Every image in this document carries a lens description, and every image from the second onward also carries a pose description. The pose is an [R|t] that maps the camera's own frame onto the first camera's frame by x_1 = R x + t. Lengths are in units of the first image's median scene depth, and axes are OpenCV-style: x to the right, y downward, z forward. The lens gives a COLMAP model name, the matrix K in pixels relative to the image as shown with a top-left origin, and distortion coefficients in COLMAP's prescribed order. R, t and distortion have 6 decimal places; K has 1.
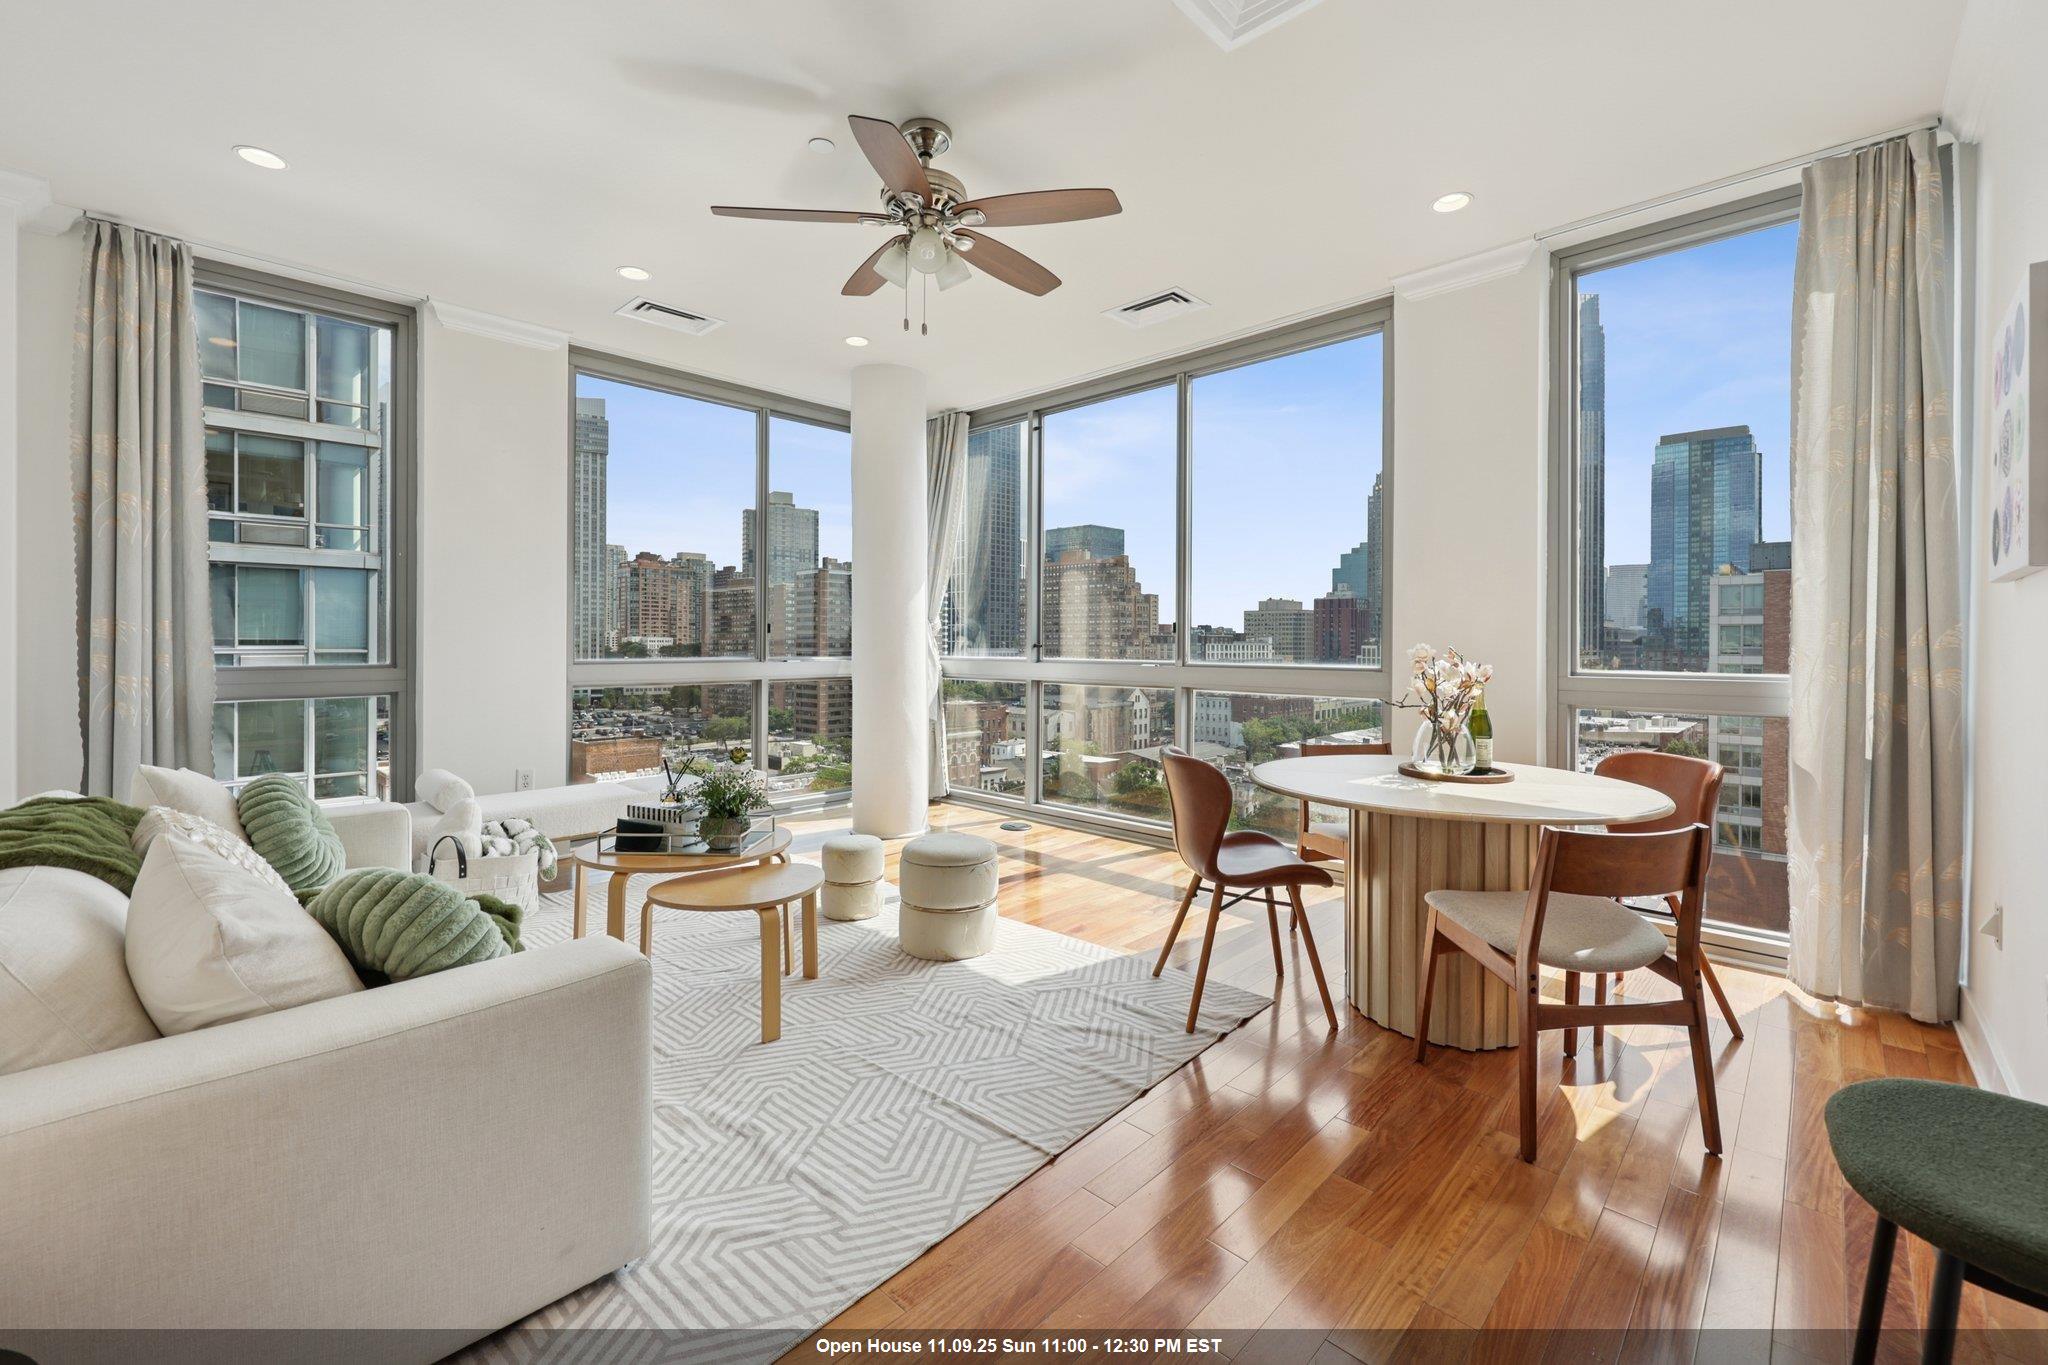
lens RADIAL K [[850.5, 0, 1017.5], [0, 850.5, 643.5], [0, 0, 1]] dist [0.000149, 0.000073]
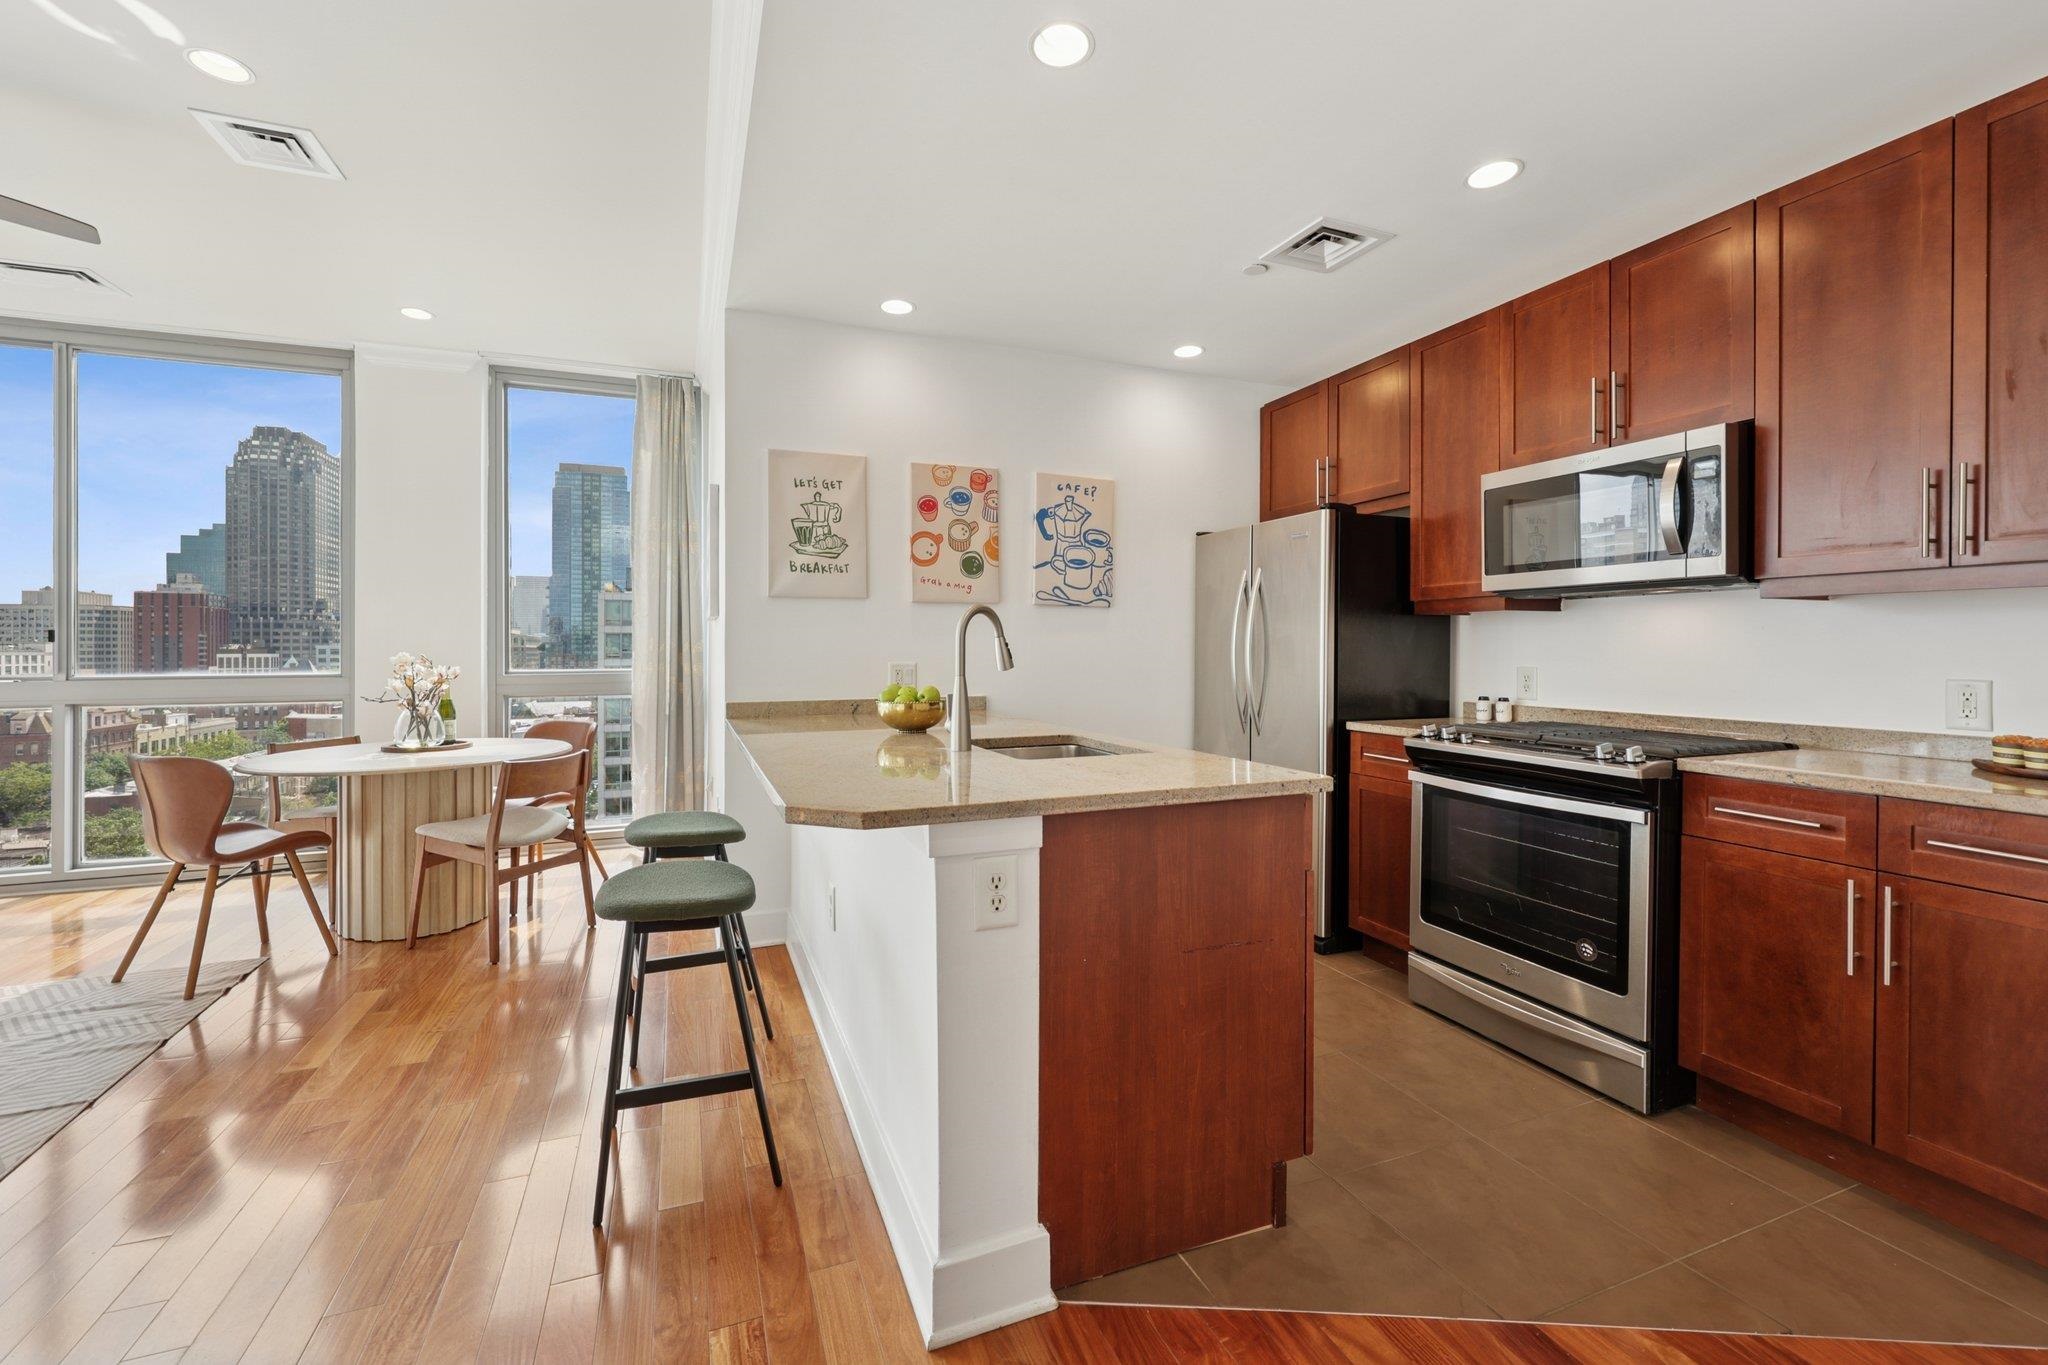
lens RADIAL K [[850.5, 0, 1017.5], [0, 850.5, 643.5], [0, 0, 1]] dist [0.000149, 0.000073]
pose [[0.417023, -0.000061, 0.908896, -0.339890], [0.006585, 0.999974, -0.002955, -0.003186], [-0.908872, 0.007217, 0.417012, -0.439886]]
